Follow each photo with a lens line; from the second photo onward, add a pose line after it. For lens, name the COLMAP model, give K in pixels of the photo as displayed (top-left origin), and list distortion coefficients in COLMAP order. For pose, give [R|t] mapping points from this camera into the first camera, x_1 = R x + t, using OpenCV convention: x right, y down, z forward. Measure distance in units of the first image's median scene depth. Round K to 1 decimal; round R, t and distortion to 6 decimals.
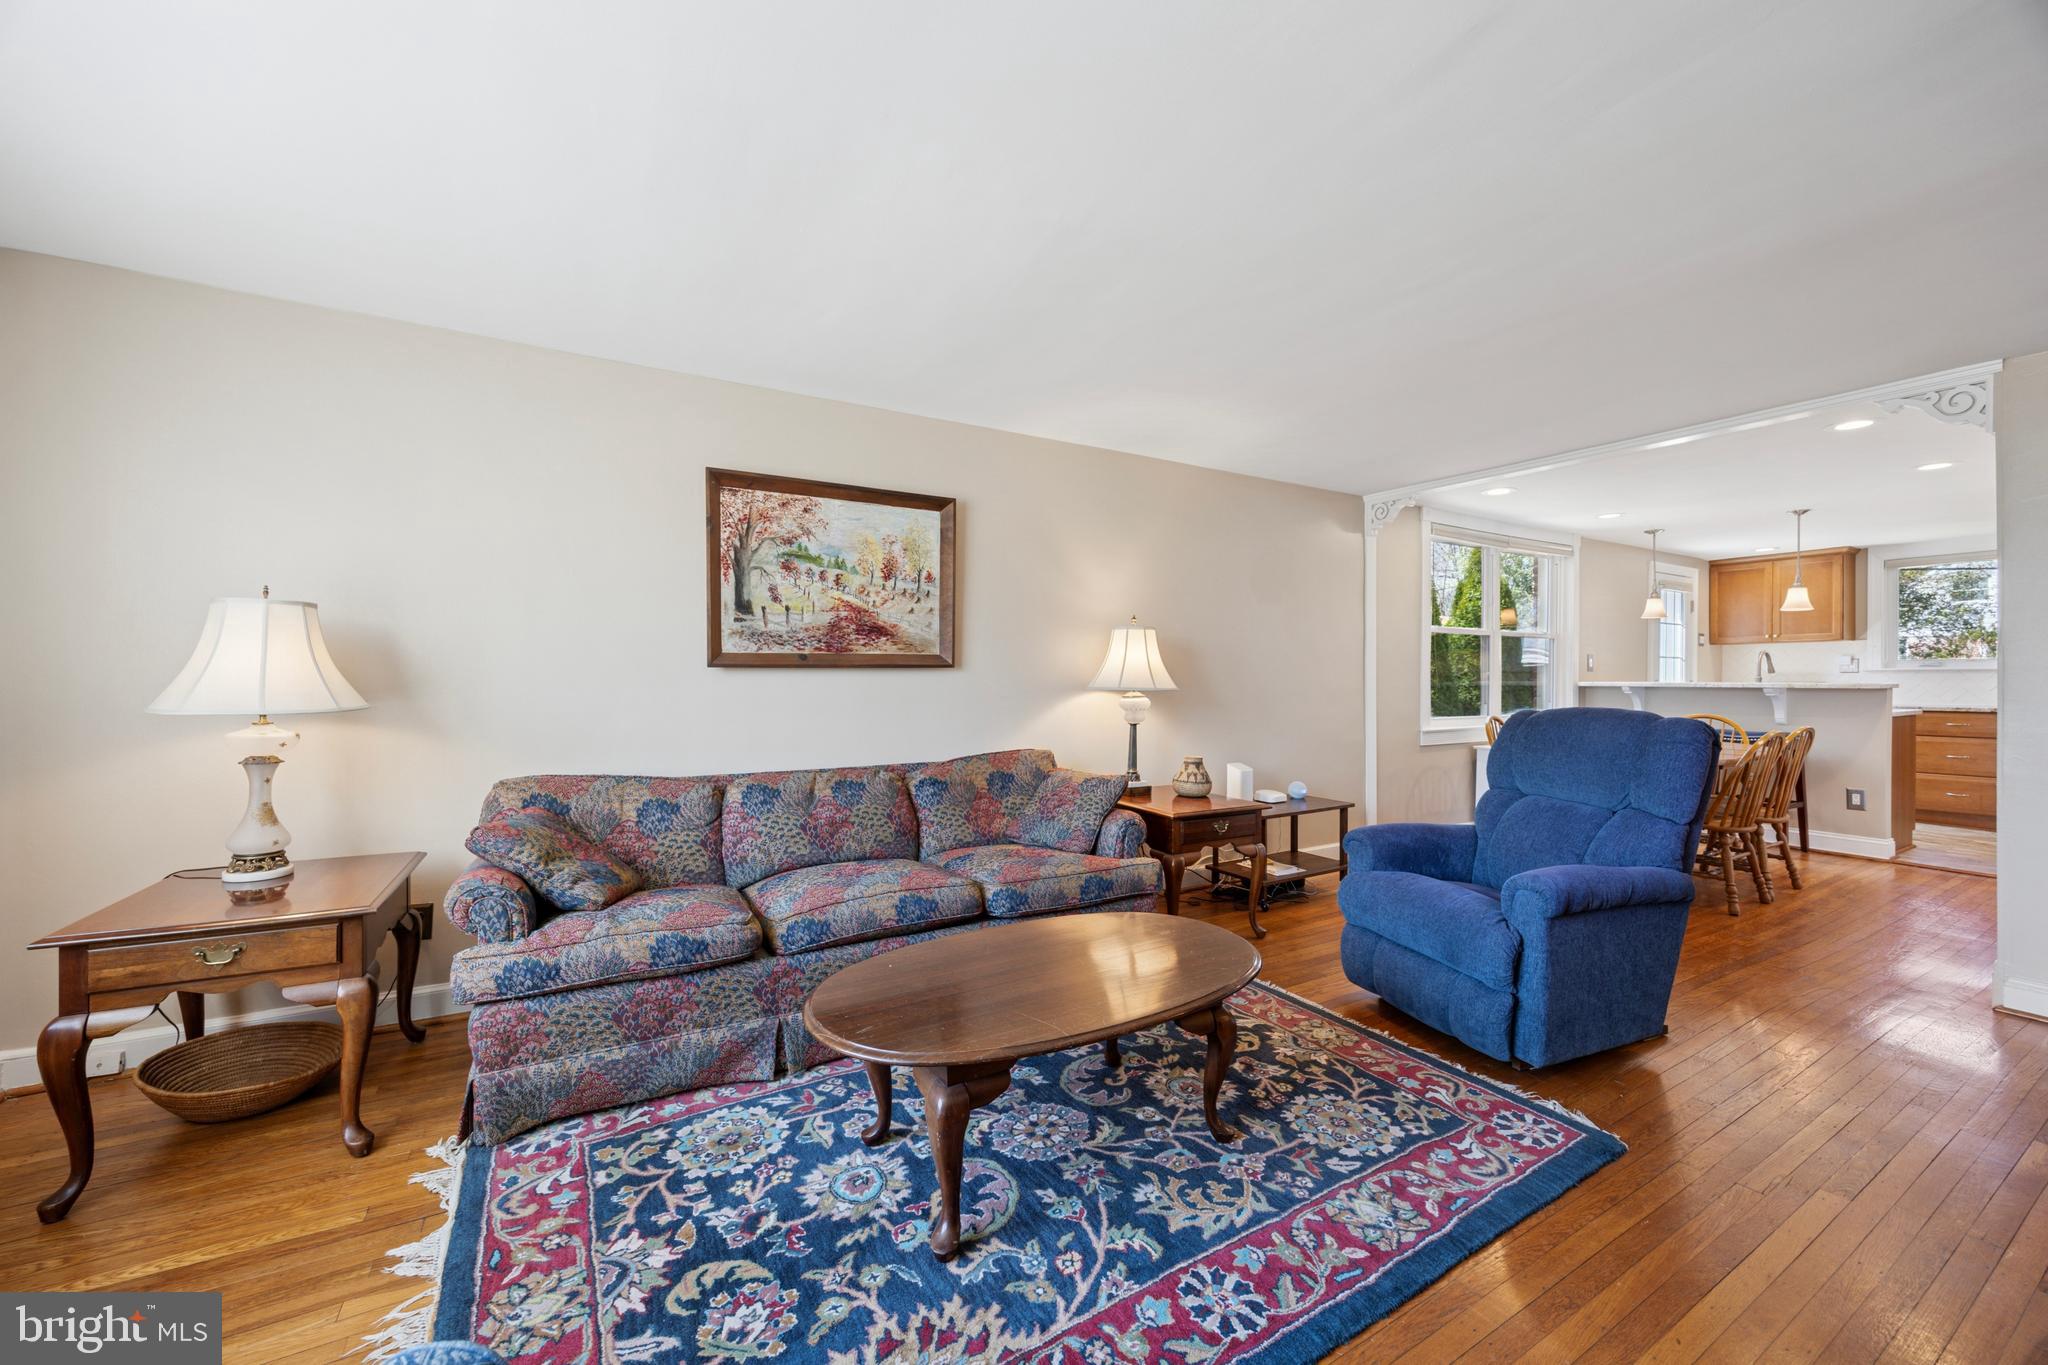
lens RADIAL K [[793.4, 0, 1019.7], [0, 793.4, 681.4], [0, 0, 1]] dist [-0.002577, 0.000189]
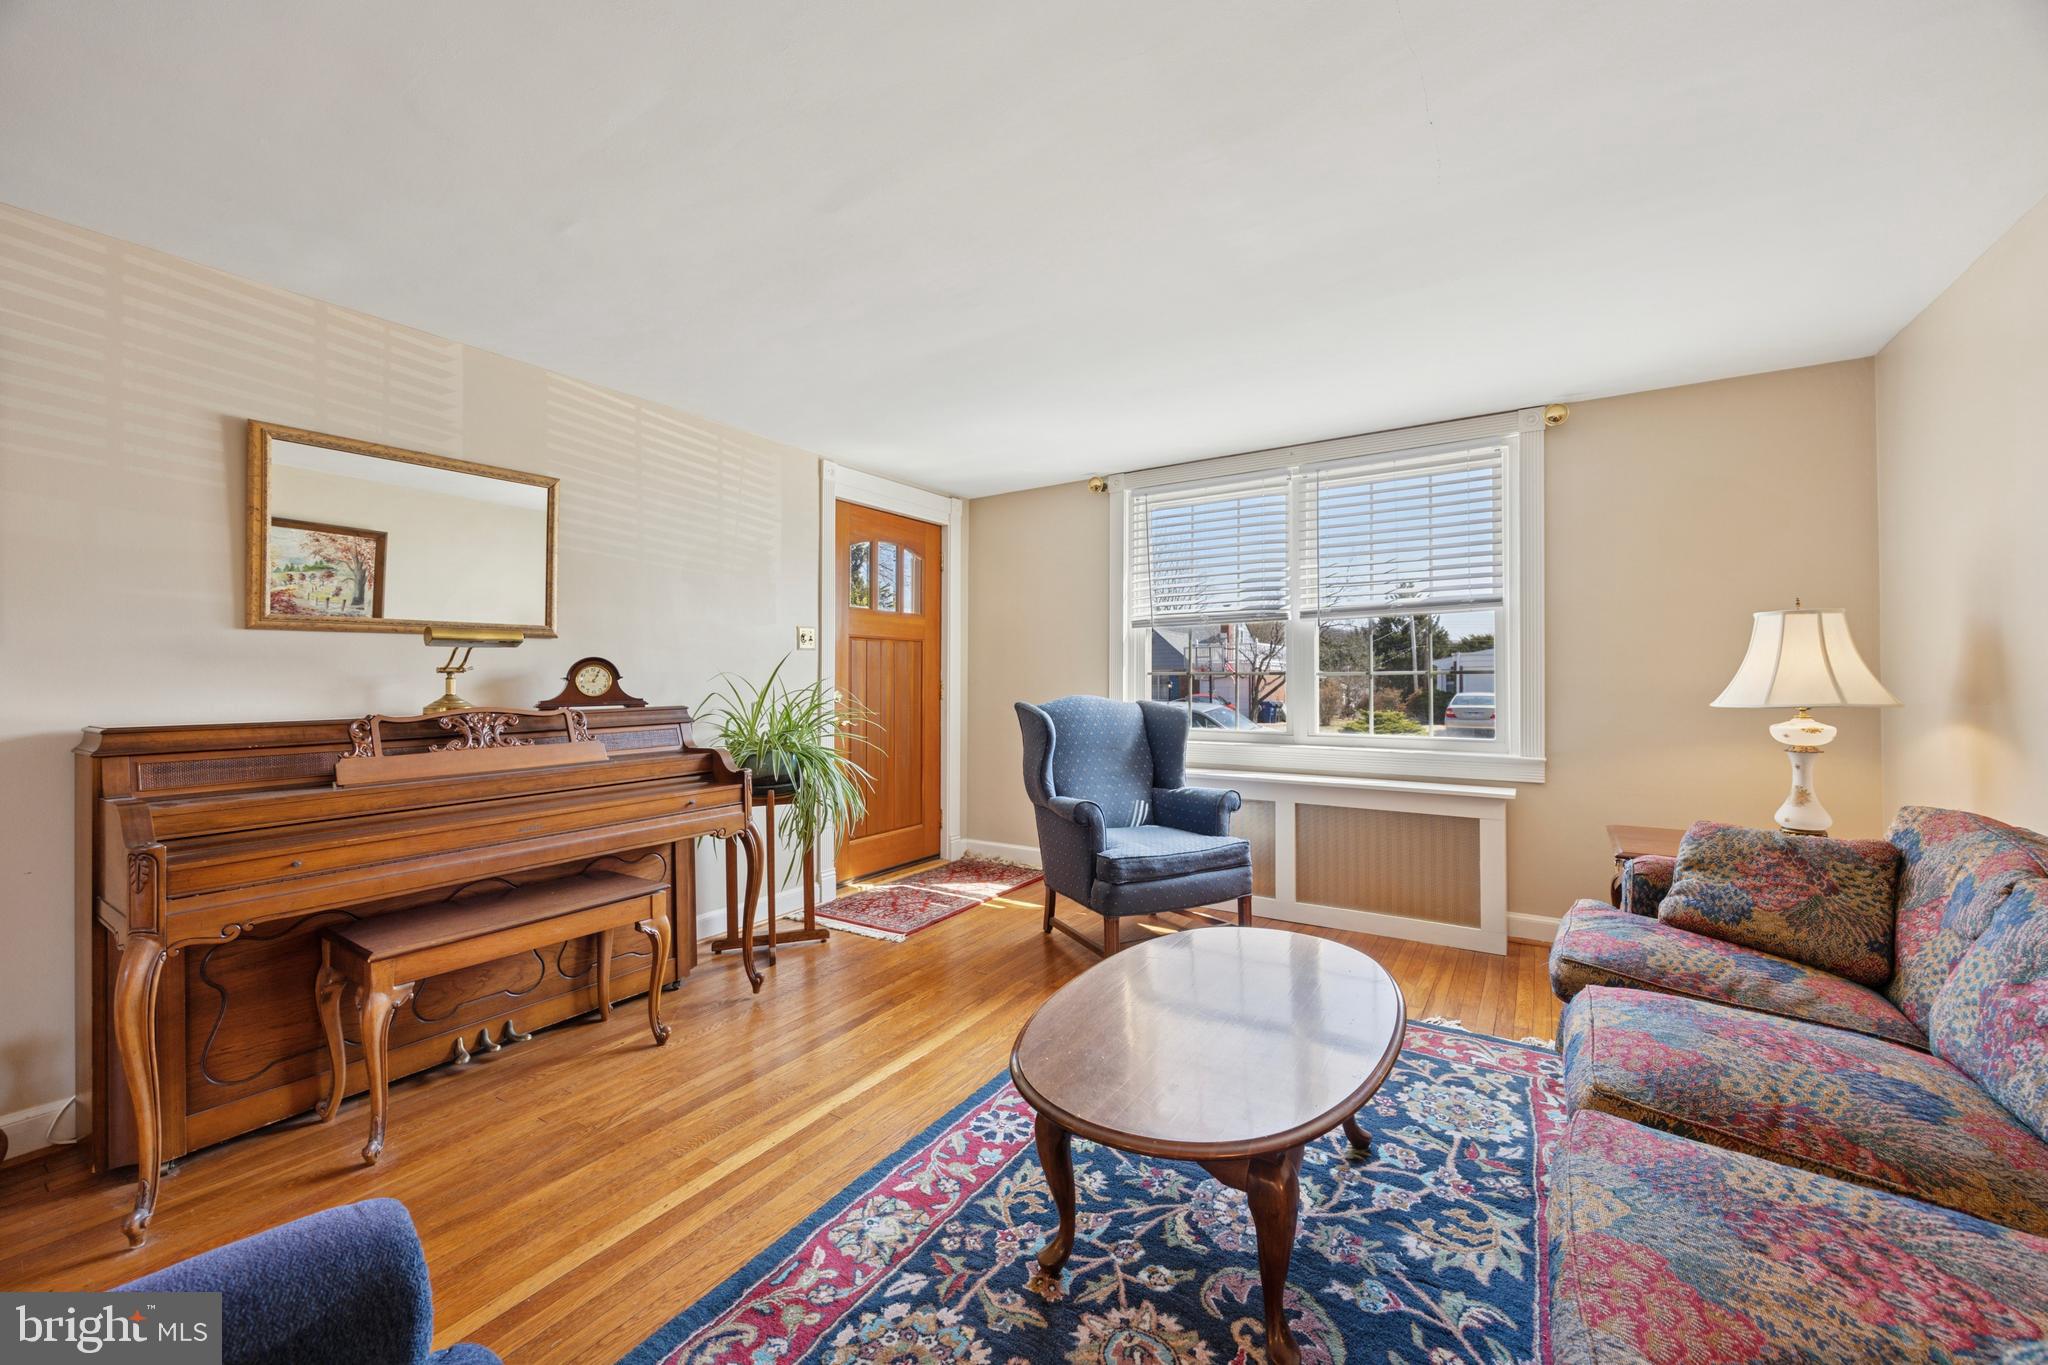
lens RADIAL K [[793.4, 0, 1021.2], [0, 793.4, 680.3], [0, 0, 1]] dist [-0.002577, 0.000189]
pose [[-0.893686, 0.000288, -0.448694, 0.629637], [0.000616, 1.000000, -0.000585, 0.001657], [0.448693, -0.000799, -0.893685, 1.675922]]
